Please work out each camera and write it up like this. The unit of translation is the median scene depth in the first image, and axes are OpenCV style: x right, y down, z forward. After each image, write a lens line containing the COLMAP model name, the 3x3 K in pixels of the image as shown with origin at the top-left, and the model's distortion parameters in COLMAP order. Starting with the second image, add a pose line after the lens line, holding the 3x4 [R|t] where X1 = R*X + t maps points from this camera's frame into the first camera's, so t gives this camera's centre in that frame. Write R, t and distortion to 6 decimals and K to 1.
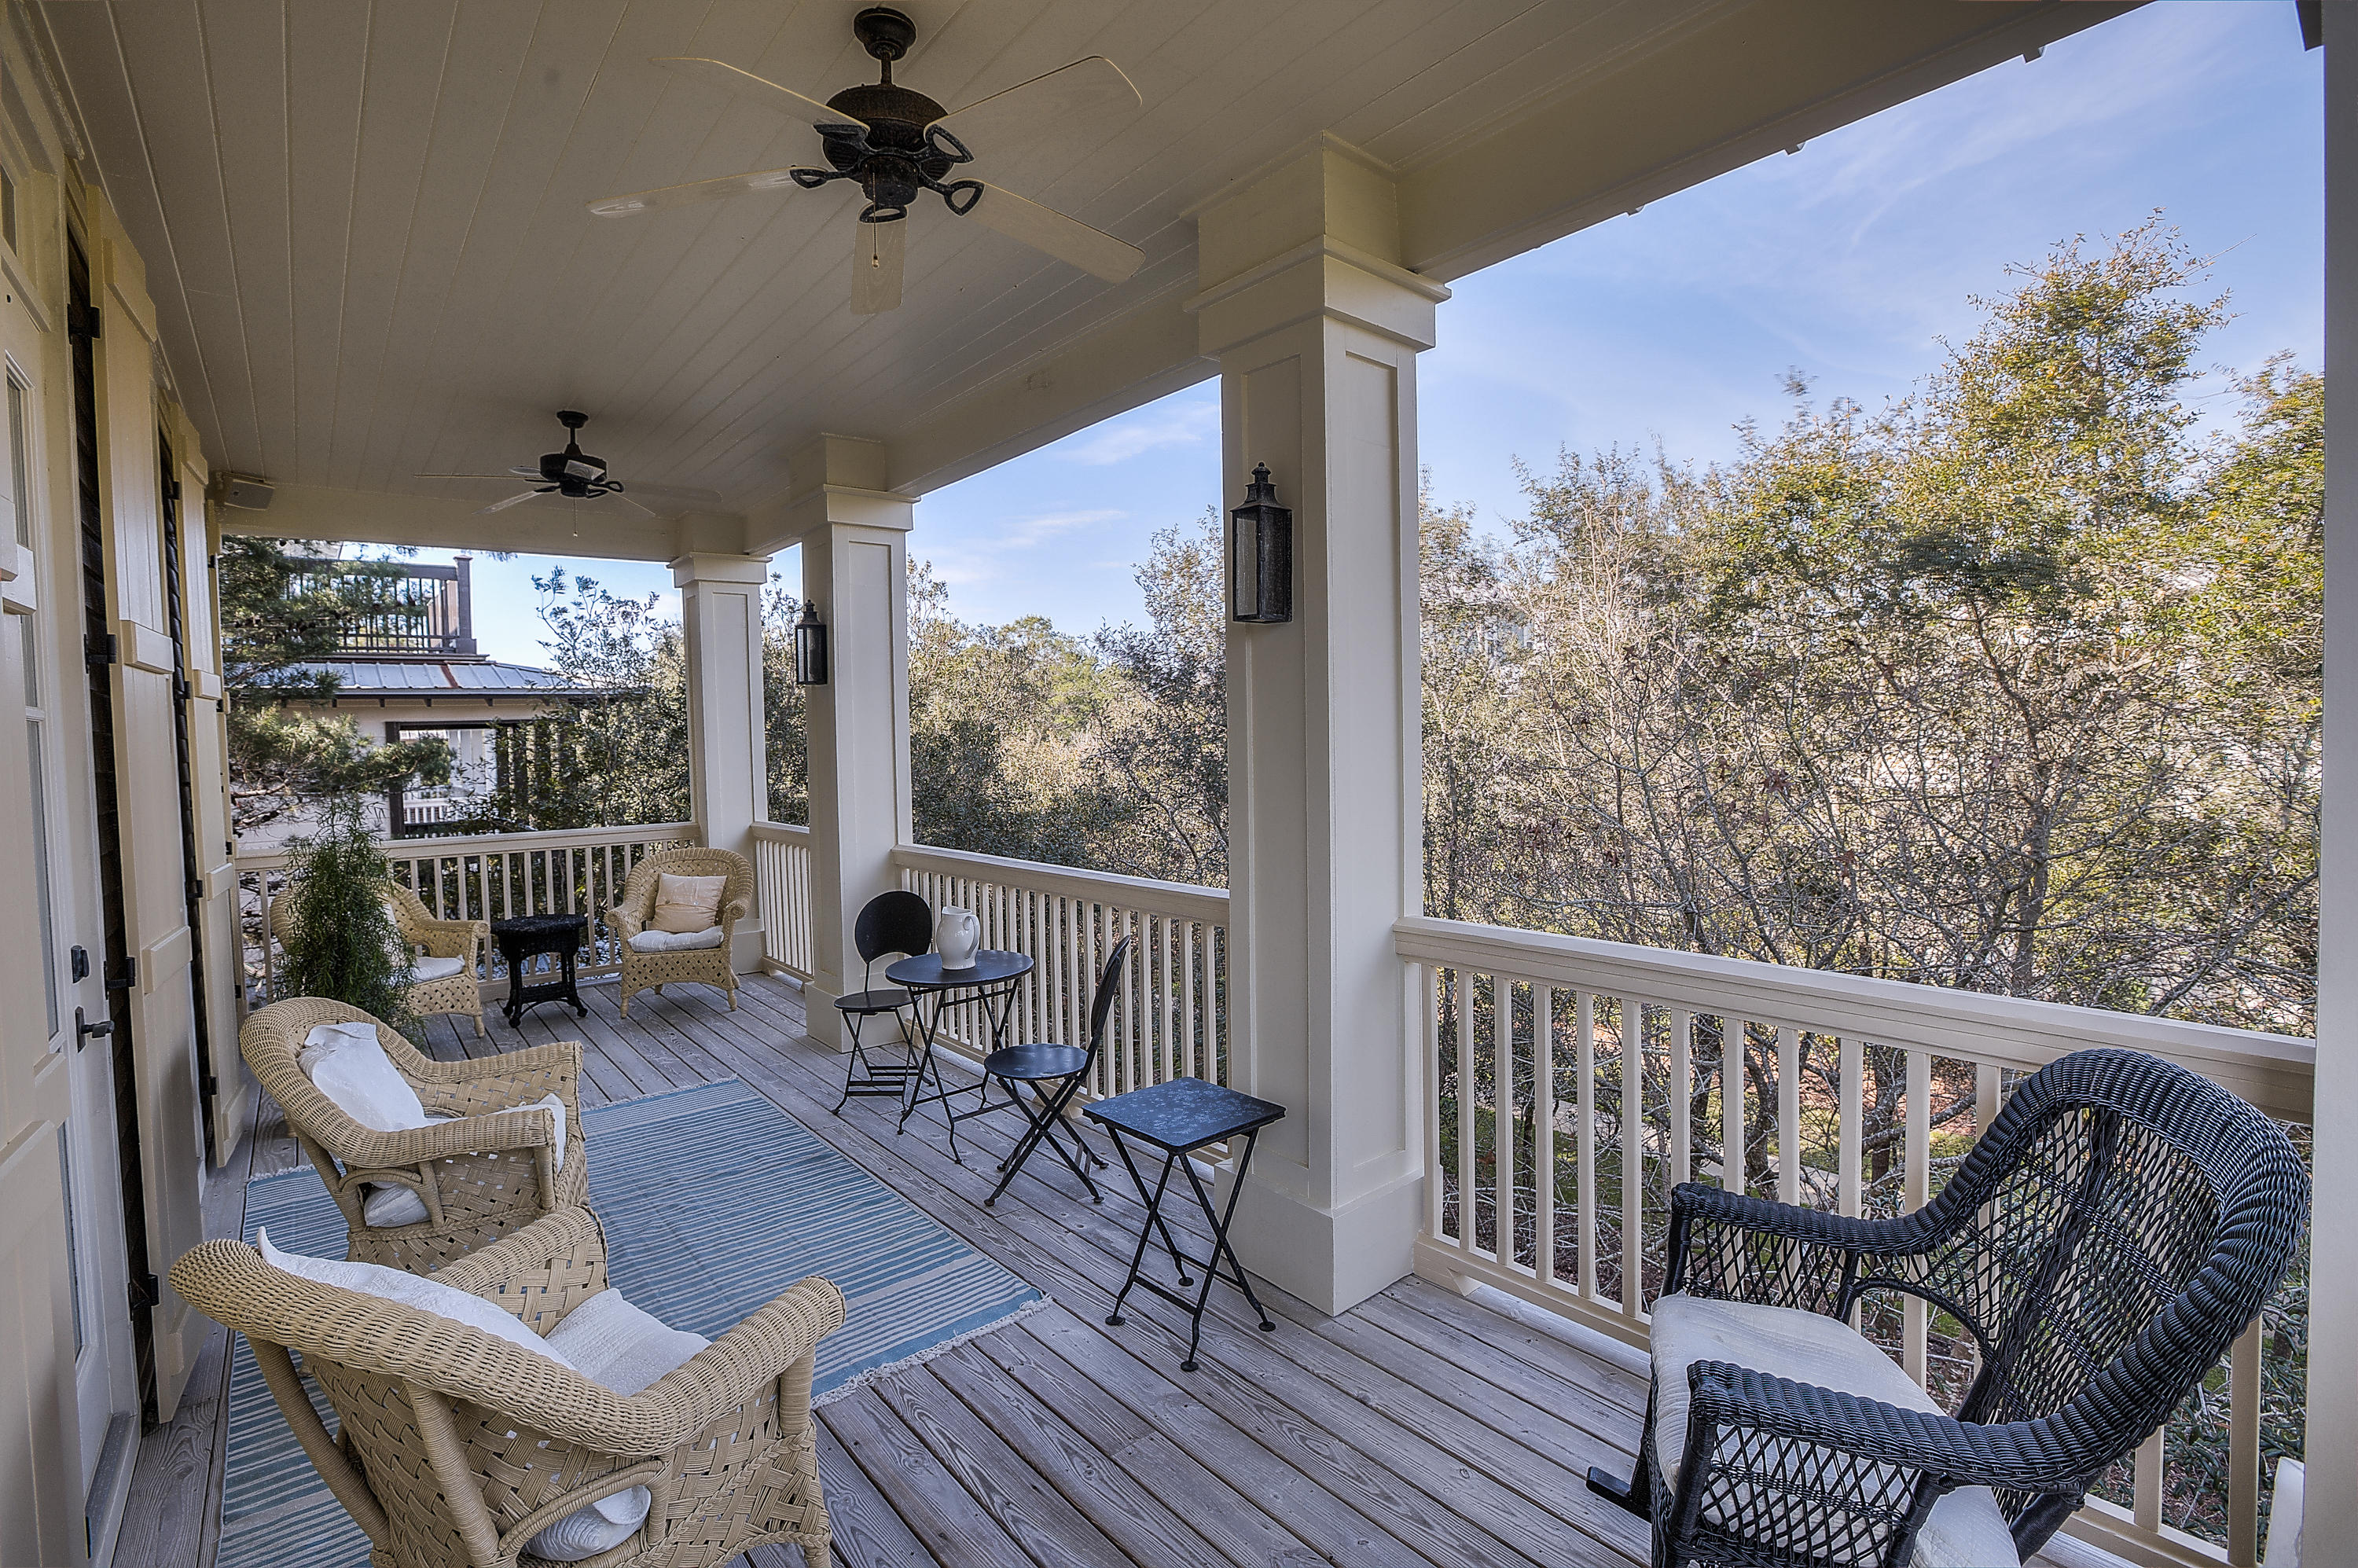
lens RADIAL K [[1076.0, 0, 1177.3], [0, 1076.0, 773.3], [0, 0, 1]] dist [-0.041510, 0.009995]
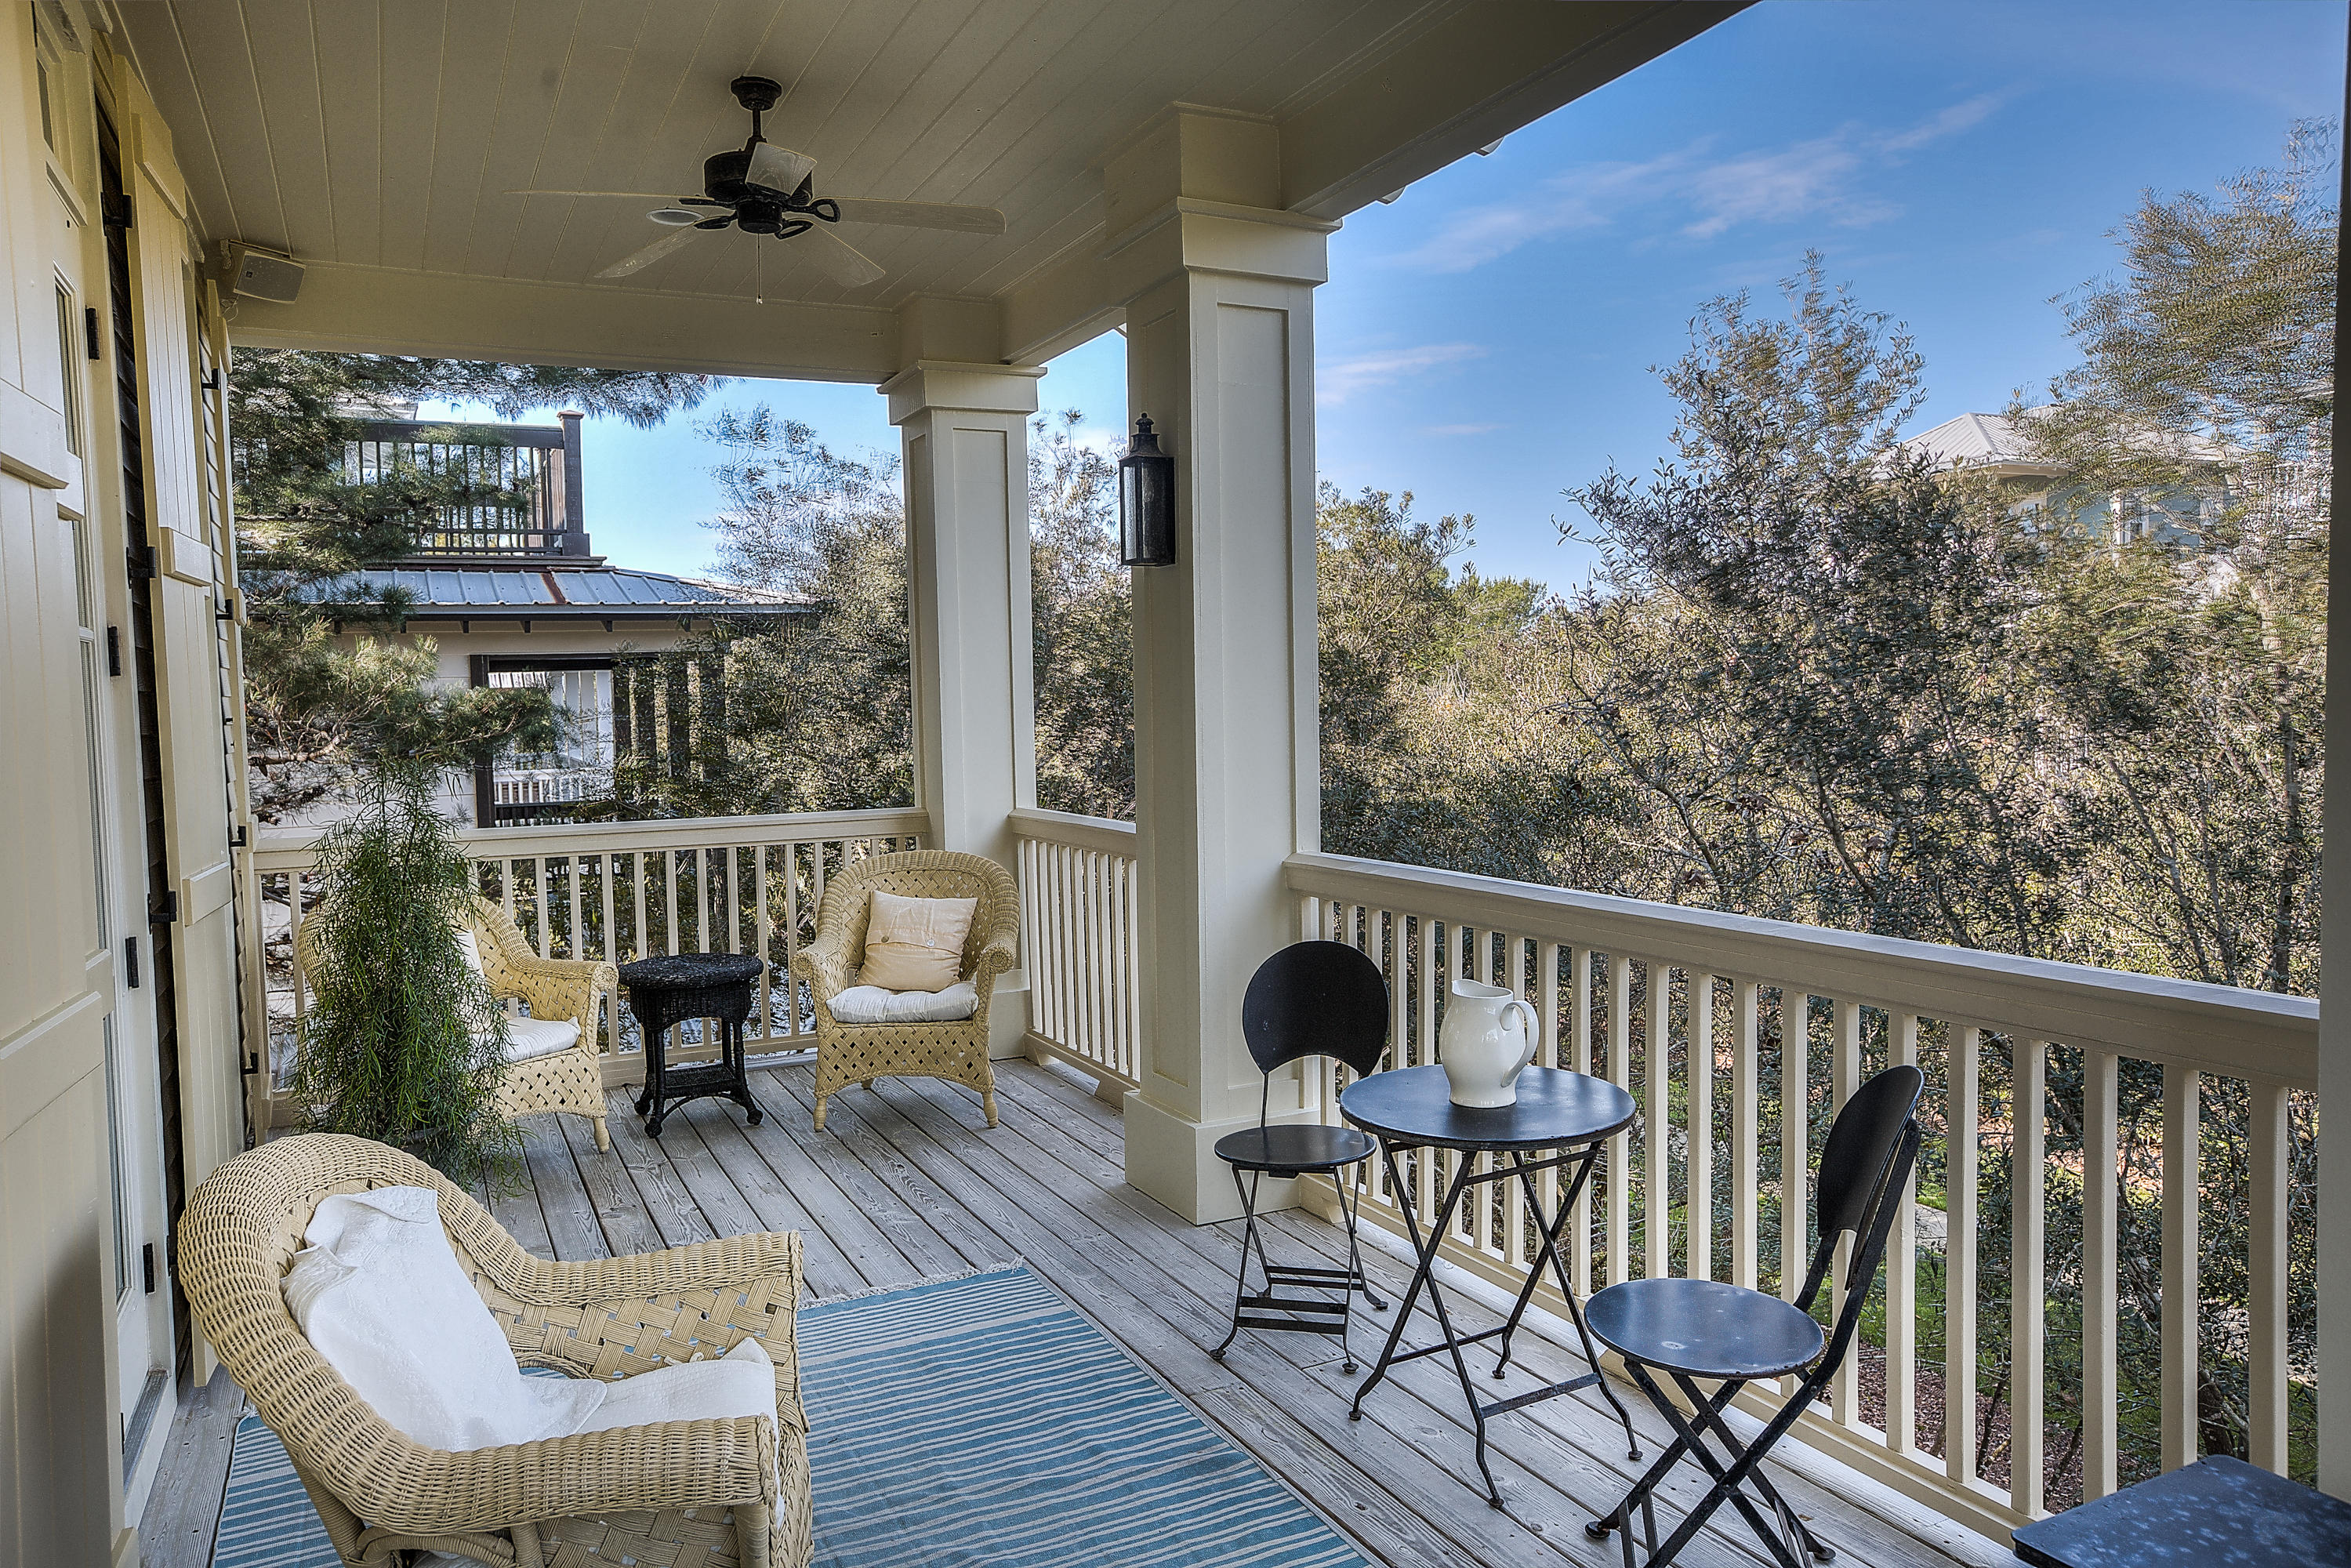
lens RADIAL K [[1590.5, 0, 1180.9], [0, 1590.5, 778.6], [0, 0, 1]] dist [-0.021035, 0.009762]
pose [[0.974918, 0.013828, -0.222134, -0.123949], [-0.009528, 0.999746, 0.020418, 0.010466], [0.222359, -0.017789, 0.974802, 0.171875]]
